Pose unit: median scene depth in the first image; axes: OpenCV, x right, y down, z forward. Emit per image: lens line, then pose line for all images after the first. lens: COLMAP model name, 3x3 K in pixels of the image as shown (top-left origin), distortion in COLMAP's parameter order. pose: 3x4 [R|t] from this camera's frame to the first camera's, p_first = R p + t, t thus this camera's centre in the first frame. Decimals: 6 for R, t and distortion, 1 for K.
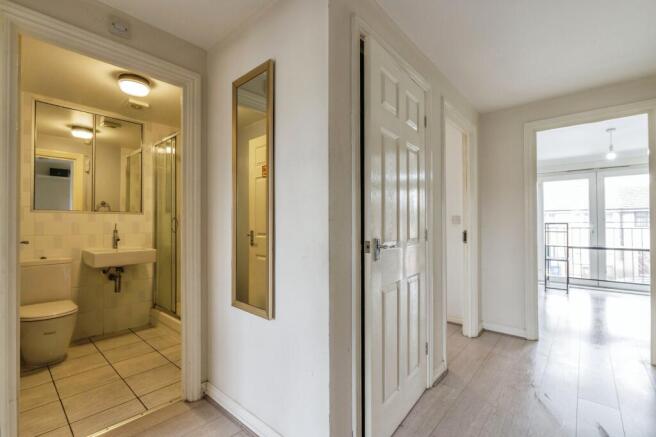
lens RADIAL K [[292.8, 0, 328.2], [0, 292.8, 222.7], [0, 0, 1]] dist [-0.004300, -0.000687]
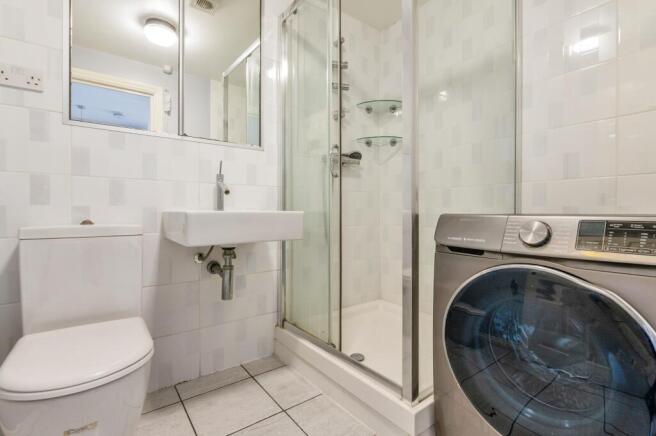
lens RADIAL K [[292.8, 0, 327.7], [0, 292.8, 214.4], [0, 0, 1]] dist [-0.004300, -0.000687]
pose [[0.982886, 0.004815, -0.184153, -0.453283], [-0.002089, 0.999885, 0.014994, 0.086781], [0.184204, -0.014352, 0.982783, 0.537515]]
